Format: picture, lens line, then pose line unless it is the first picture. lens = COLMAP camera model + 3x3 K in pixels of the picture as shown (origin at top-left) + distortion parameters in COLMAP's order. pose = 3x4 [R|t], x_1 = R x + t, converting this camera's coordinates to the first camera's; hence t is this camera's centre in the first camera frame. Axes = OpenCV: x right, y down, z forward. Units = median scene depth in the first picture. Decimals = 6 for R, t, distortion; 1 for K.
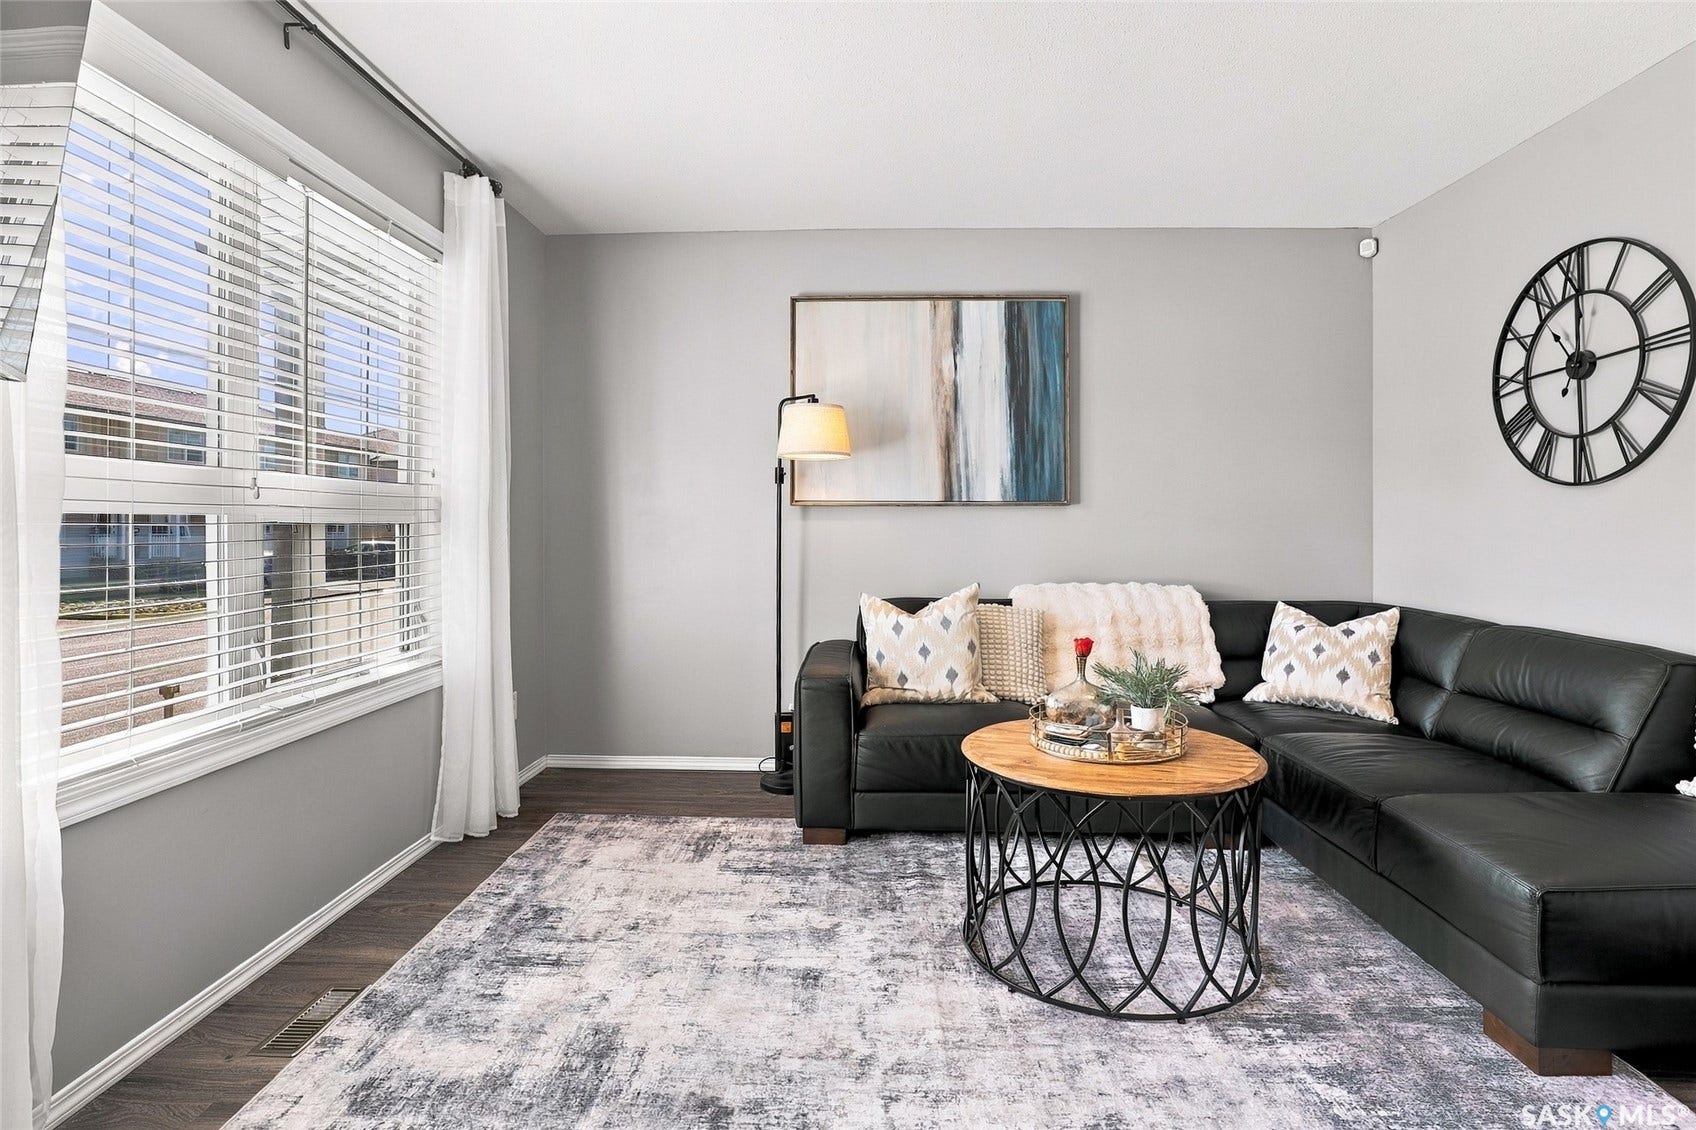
lens RADIAL K [[866.8, 0, 845.5], [0, 866.8, 526.0], [0, 0, 1]] dist [-0.017750, 0.001868]
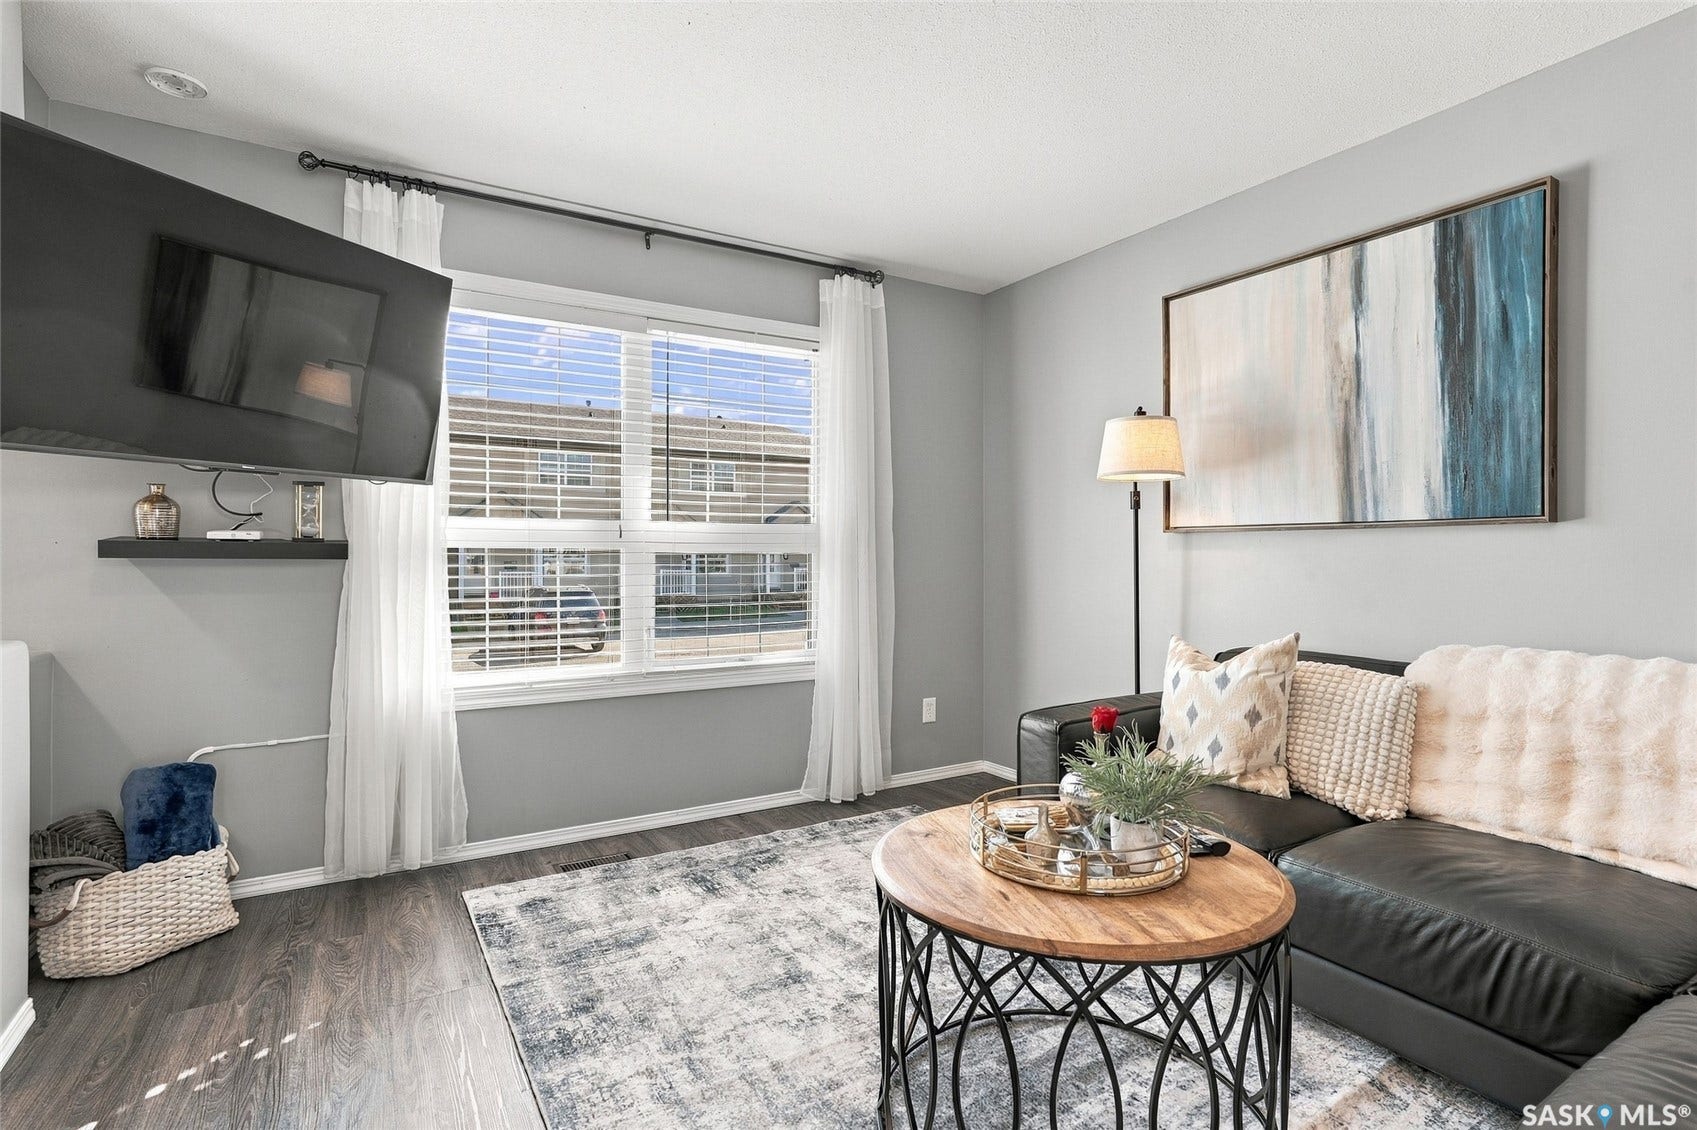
lens RADIAL K [[821.8, 0, 852.3], [0, 821.8, 563.2], [0, 0, 1]] dist [-0.033443, 0.009803]
pose [[0.559652, 0.004291, -0.828716, 0.605755], [-0.000889, 0.999989, 0.004577, 0.004292], [0.828727, -0.001825, 0.559650, 0.362802]]
